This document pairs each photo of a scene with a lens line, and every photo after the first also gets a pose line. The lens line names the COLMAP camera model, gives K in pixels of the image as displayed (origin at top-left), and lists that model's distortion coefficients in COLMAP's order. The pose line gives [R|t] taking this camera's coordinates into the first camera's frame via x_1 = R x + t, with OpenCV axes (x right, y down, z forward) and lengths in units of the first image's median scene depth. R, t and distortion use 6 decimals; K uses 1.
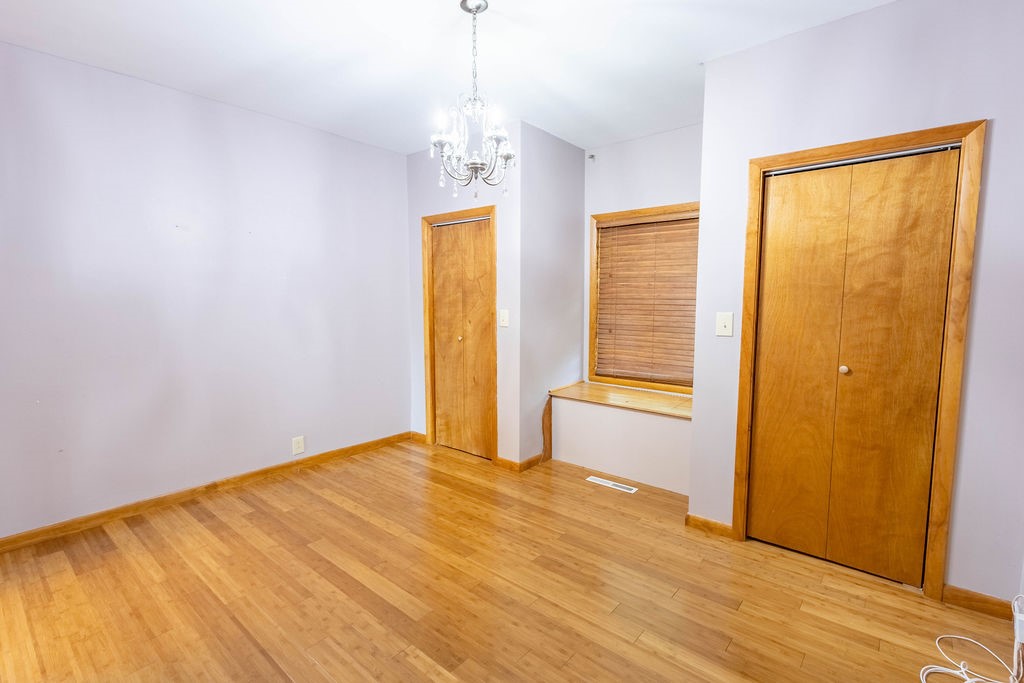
lens RADIAL K [[470.2, 0, 511.5], [0, 470.2, 343.5], [0, 0, 1]] dist [0.007683, -0.000646]
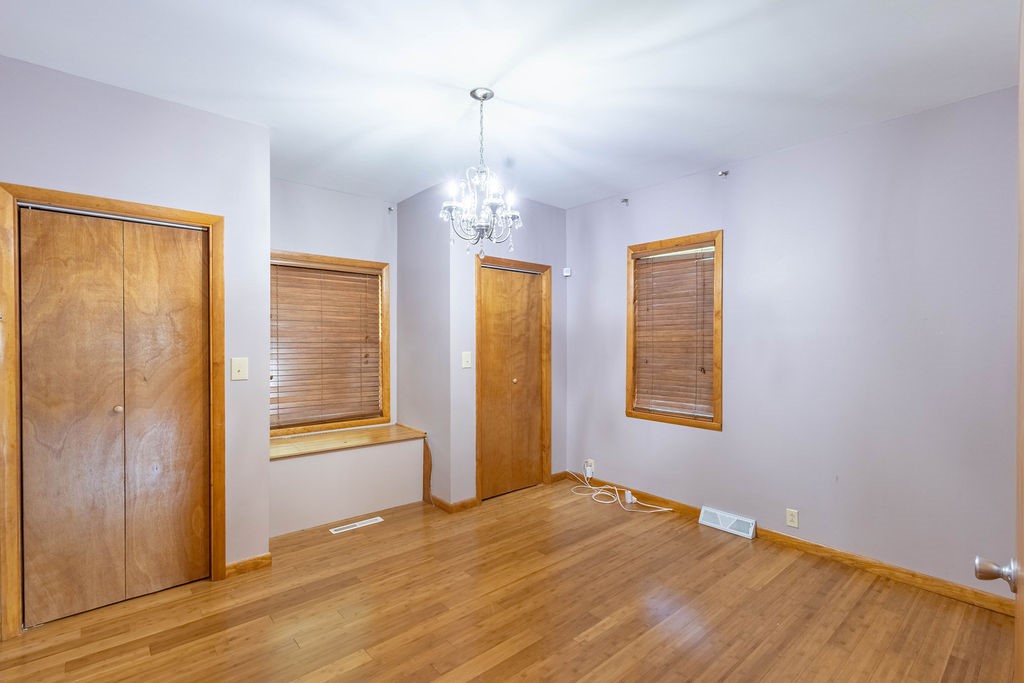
lens RADIAL K [[469.9, 0, 514.8], [0, 469.9, 342.5], [0, 0, 1]] dist [0.008728, -0.001665]
pose [[0.149882, -0.003855, 0.988696, -0.751244], [0.093123, 0.995602, -0.010235, -0.050707], [-0.984309, 0.093604, 0.149582, 0.487994]]
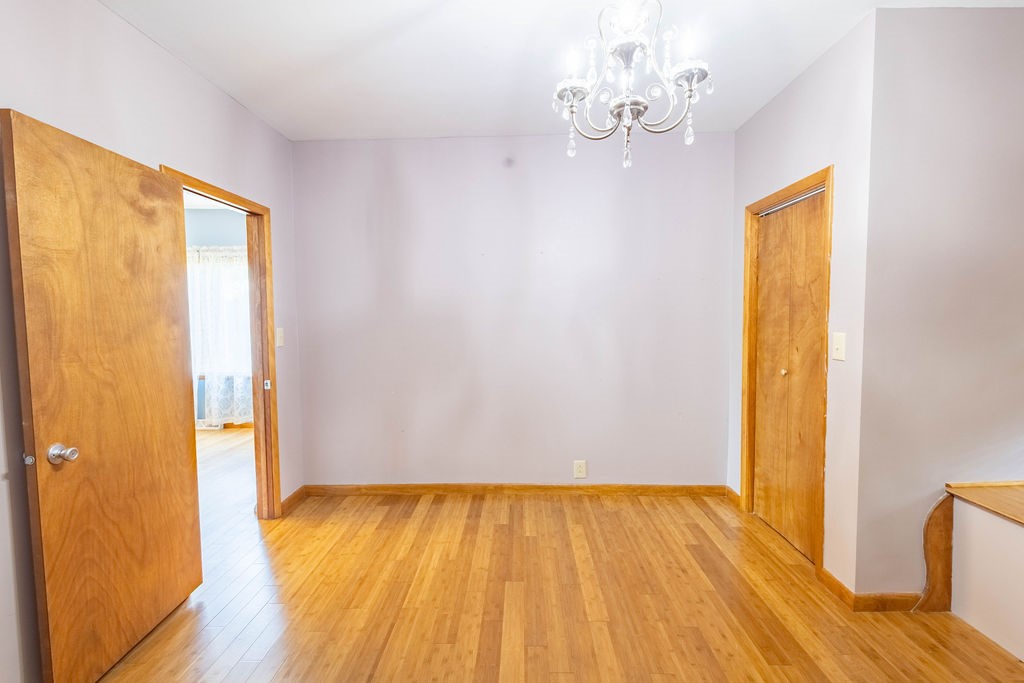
lens RADIAL K [[469.9, 0, 514.8], [0, 469.9, 342.5], [0, 0, 1]] dist [0.008728, -0.001665]
pose [[0.630539, 0.040063, -0.775123, 0.210285], [-0.066940, 0.997753, -0.002883, -0.030991], [0.773266, 0.053705, 0.631803, 0.307307]]
